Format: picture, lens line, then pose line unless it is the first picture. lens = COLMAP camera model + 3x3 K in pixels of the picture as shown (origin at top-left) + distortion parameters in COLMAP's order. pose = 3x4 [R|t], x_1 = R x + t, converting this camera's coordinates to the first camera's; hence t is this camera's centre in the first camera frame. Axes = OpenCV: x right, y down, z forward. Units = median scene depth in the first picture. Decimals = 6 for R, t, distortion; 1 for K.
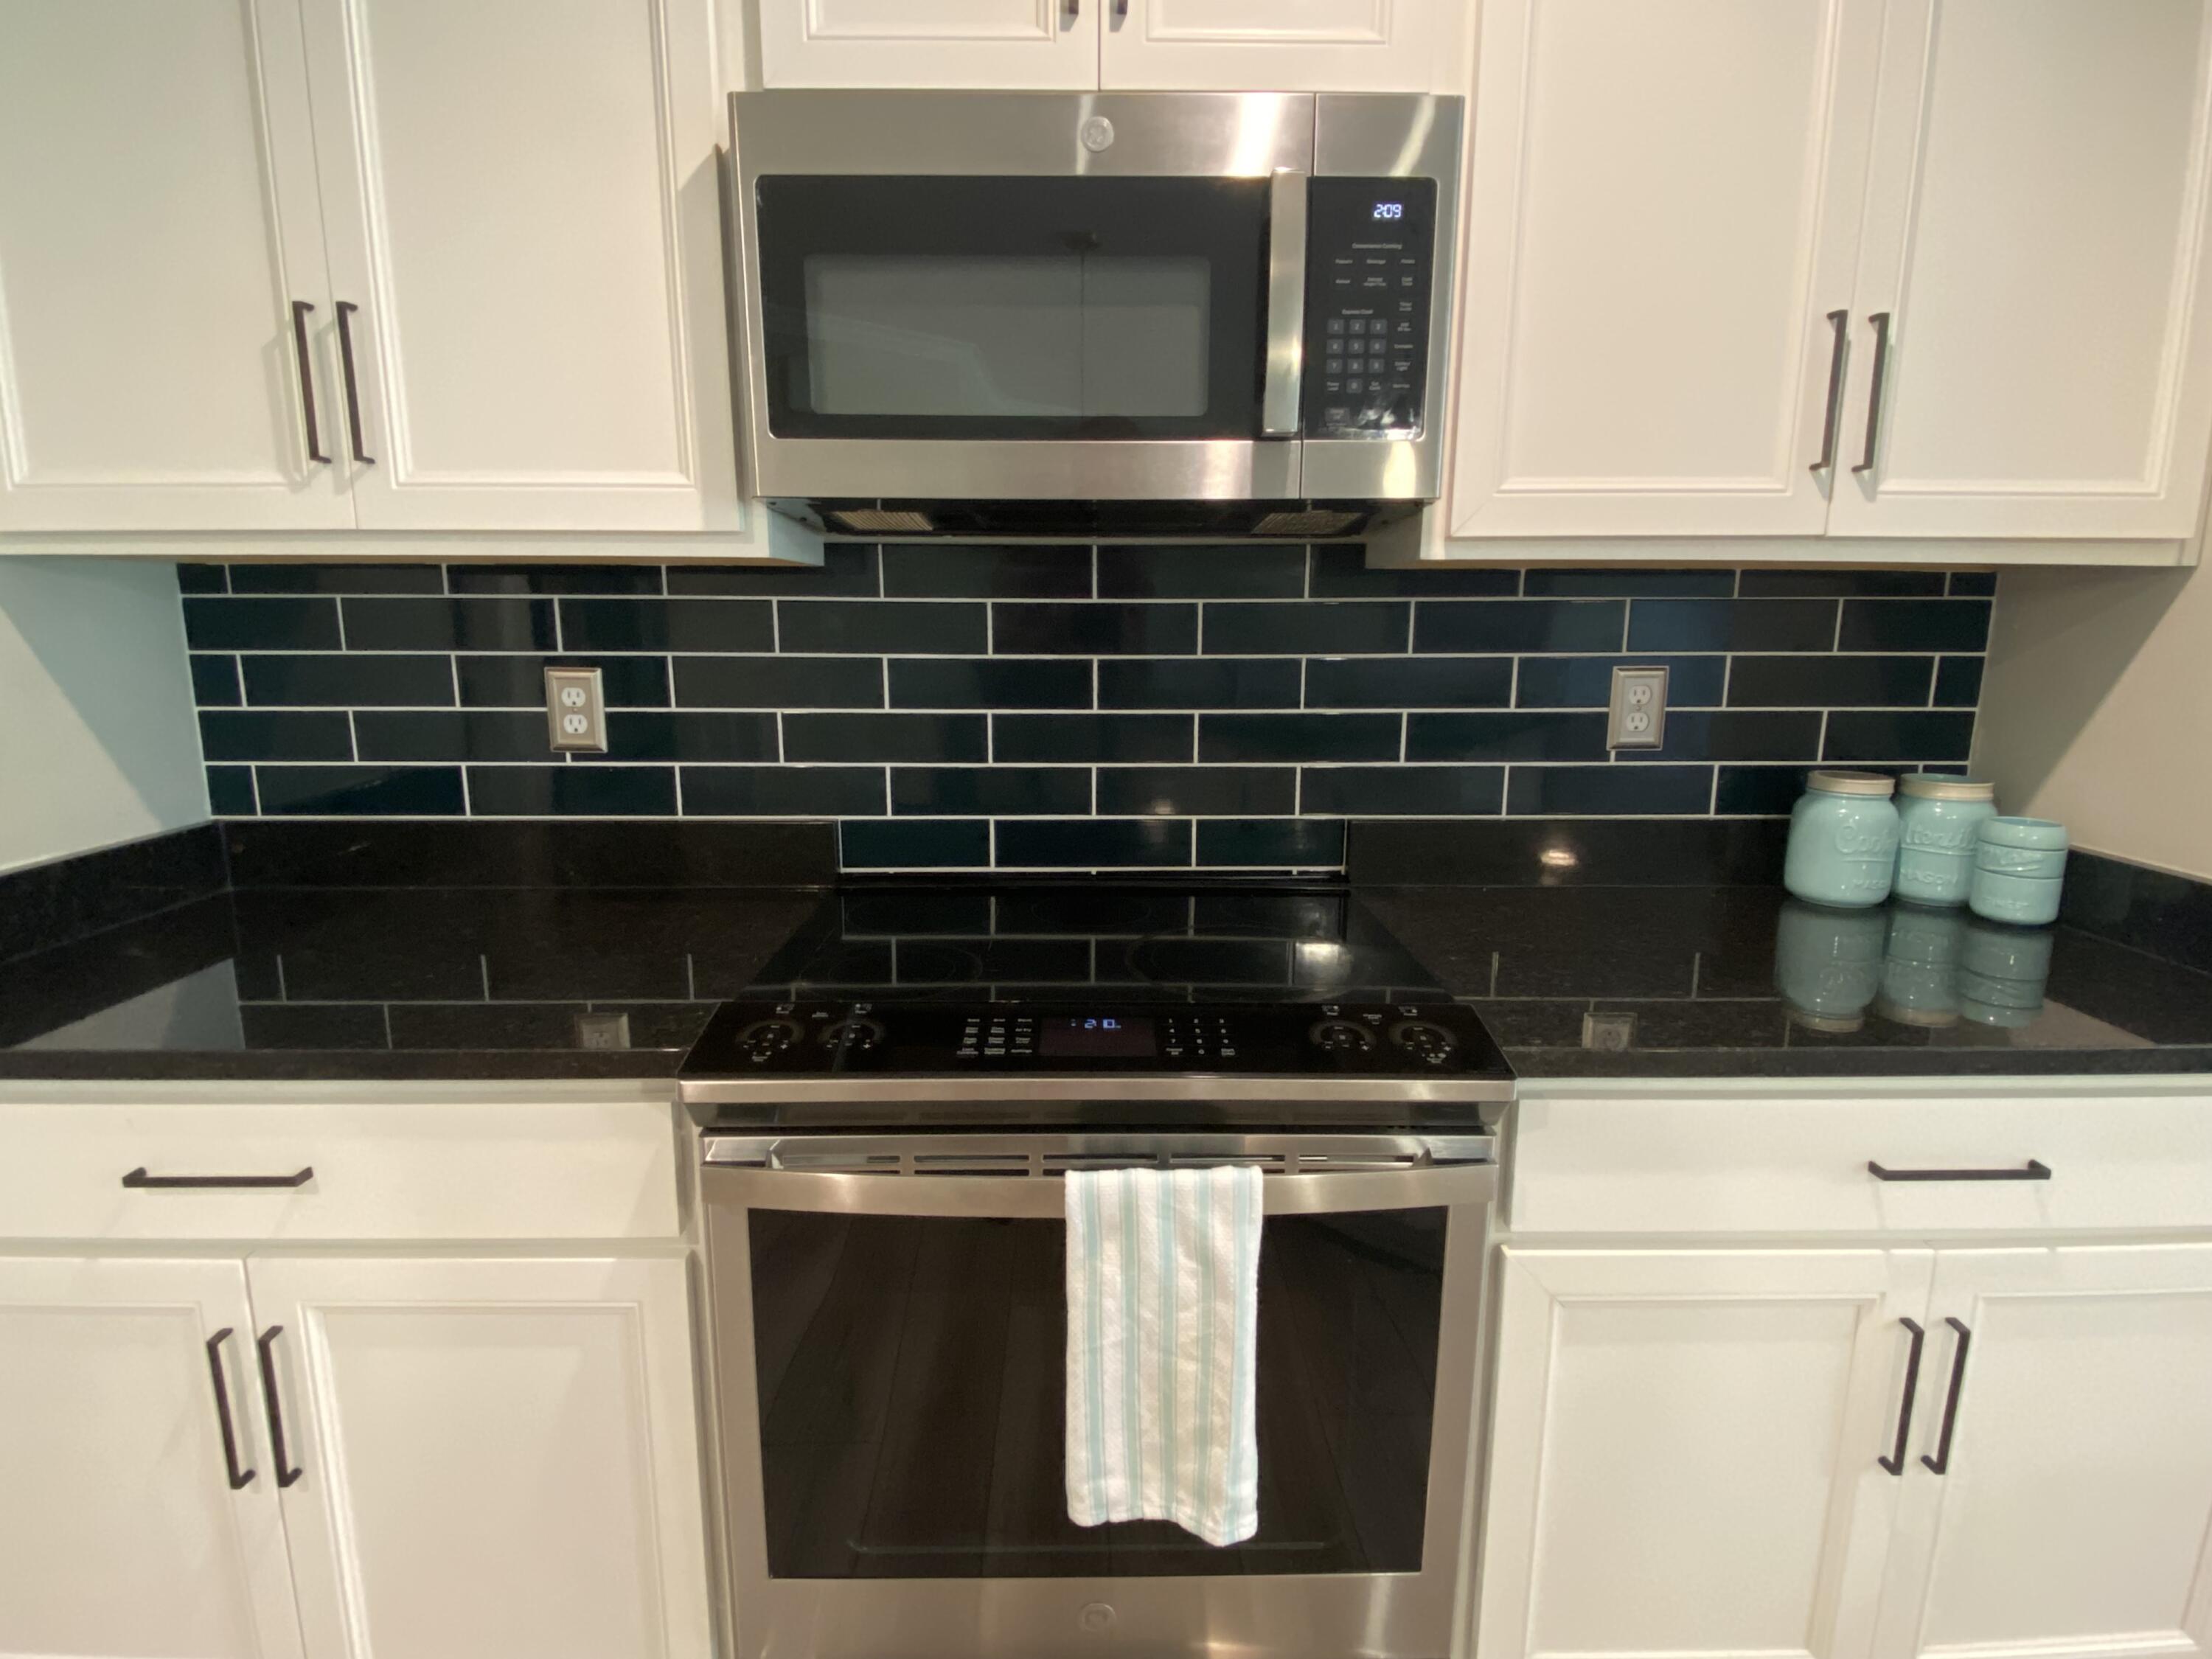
lens RADIAL K [[1135.5, 0, 1106.0], [0, 1135.5, 829.5], [0, 0, 1]] dist [0.002704, 0.000287]
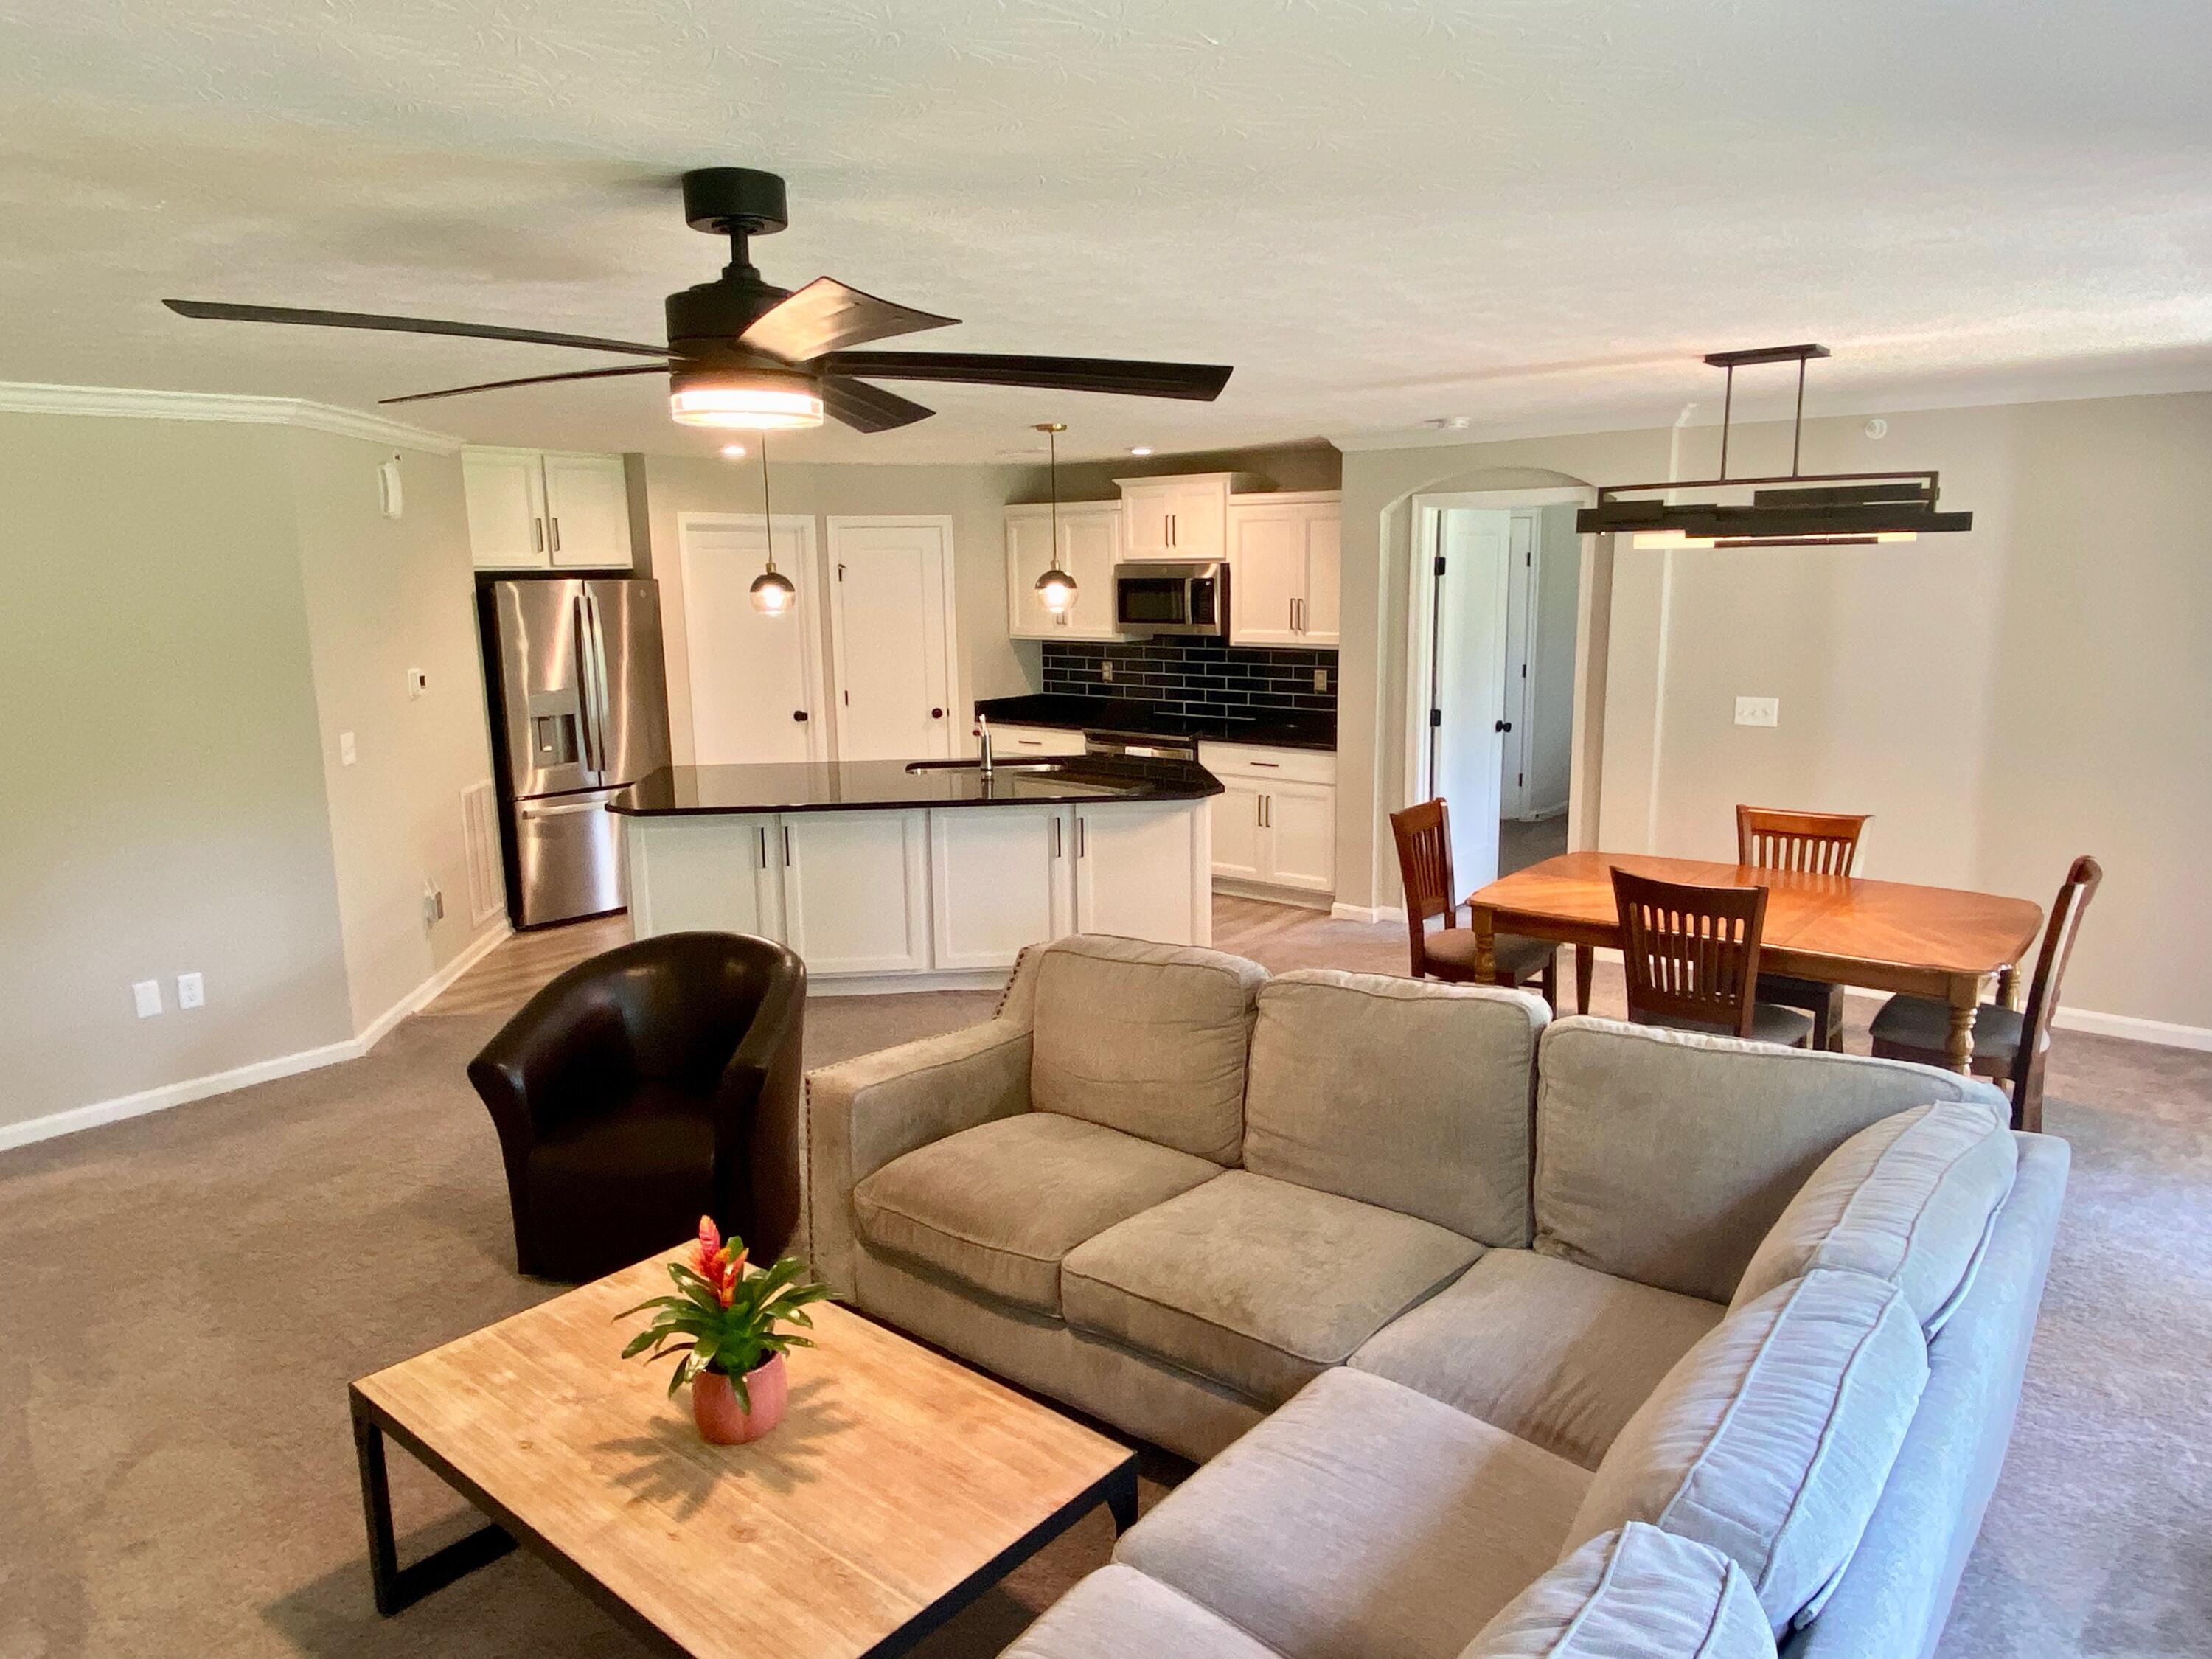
lens RADIAL K [[1455.6, 0, 1106.0], [0, 1455.6, 829.5], [0, 0, 1]] dist [-0.000426, 0.000050]
pose [[0.761477, 0.104580, -0.639700, 3.137970], [-0.101668, 0.993954, 0.041472, 0.264266], [0.640169, 0.033457, 0.767505, -3.235776]]
